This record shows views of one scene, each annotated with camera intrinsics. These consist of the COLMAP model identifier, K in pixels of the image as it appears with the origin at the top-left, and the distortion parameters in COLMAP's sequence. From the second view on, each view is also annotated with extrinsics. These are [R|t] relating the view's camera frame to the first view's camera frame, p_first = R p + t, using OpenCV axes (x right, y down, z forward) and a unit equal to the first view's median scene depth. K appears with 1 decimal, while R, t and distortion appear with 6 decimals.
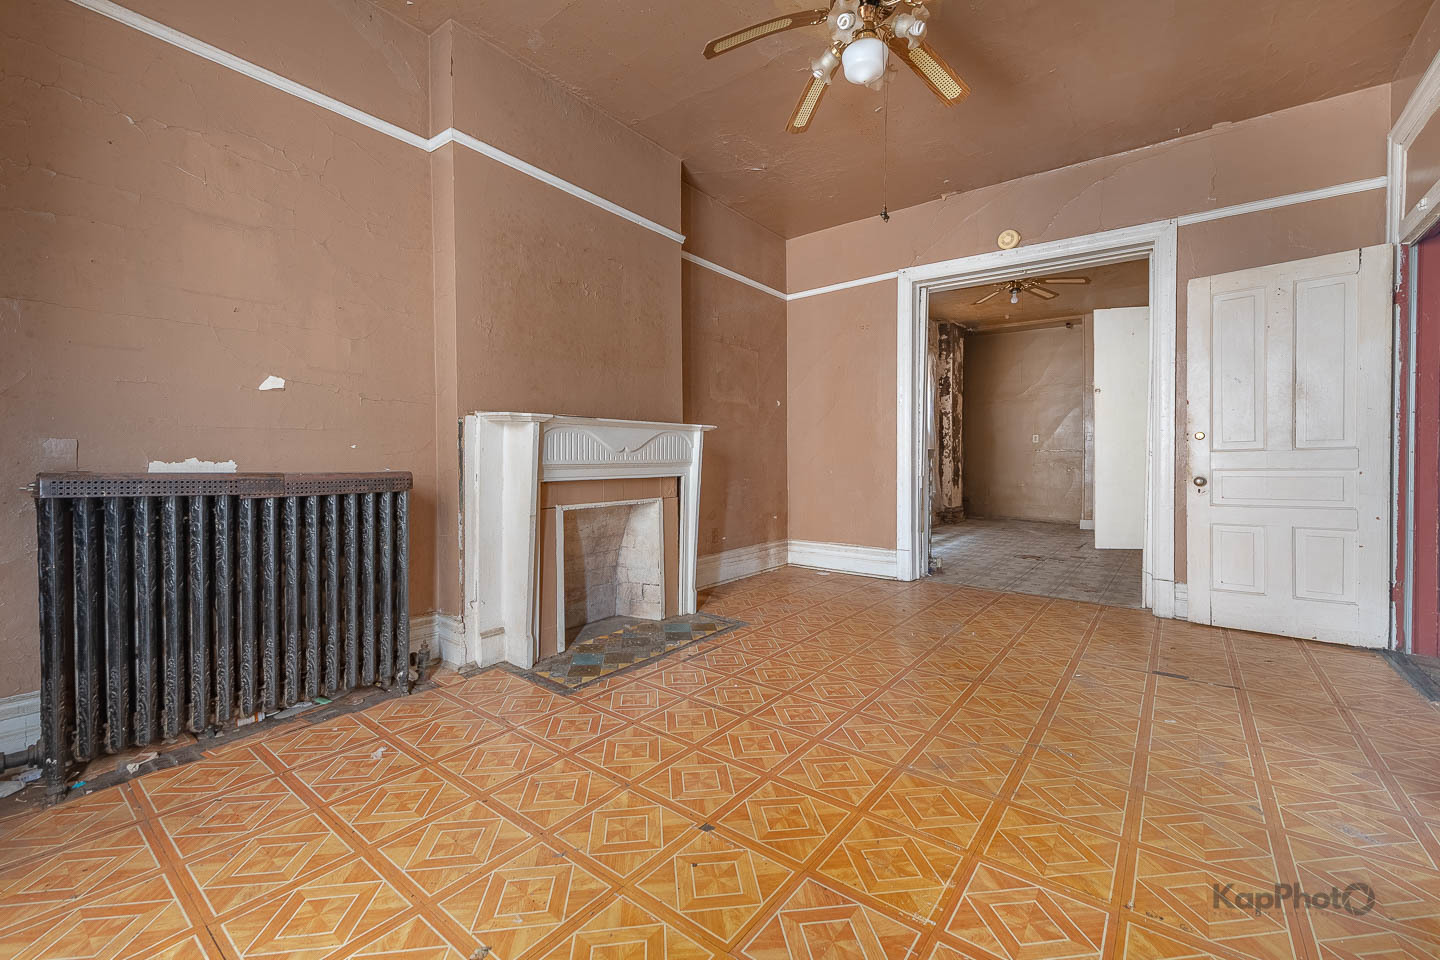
lens RADIAL K [[598.1, 0, 718.3], [0, 598.1, 471.9], [0, 0, 1]] dist [0.011103, -0.000107]
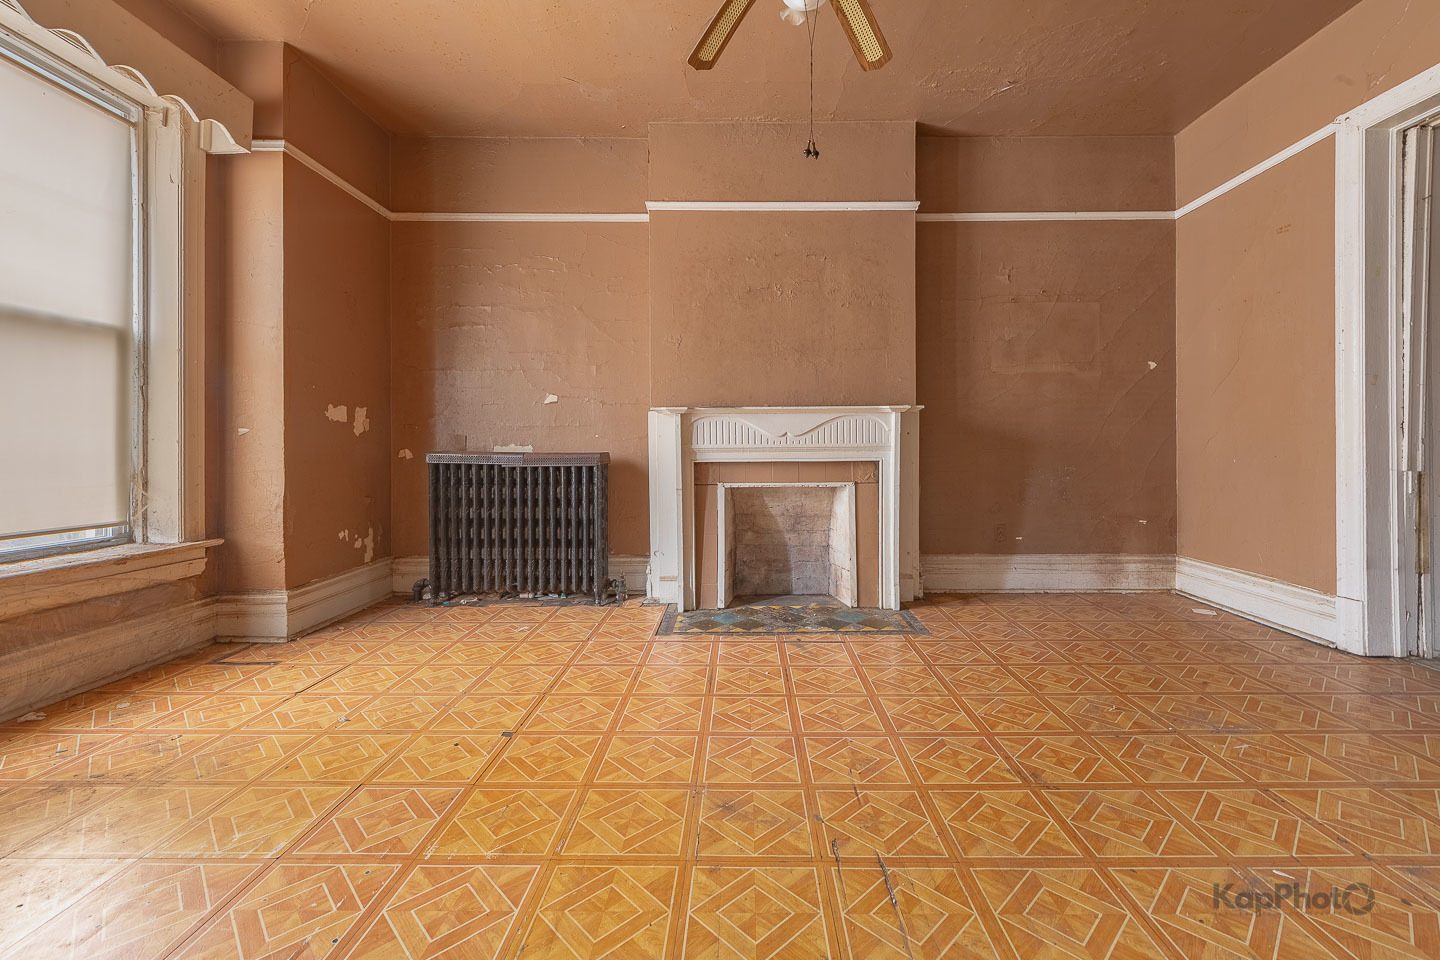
lens RADIAL K [[580.2, 0, 740.4], [0, 580.2, 446.3], [0, 0, 1]] dist [0.010670, -0.000136]
pose [[0.621313, -0.000389, -0.783563, 0.540092], [-0.012963, 0.999858, -0.010775, -0.003371], [0.783455, 0.016852, 0.621219, 0.264419]]
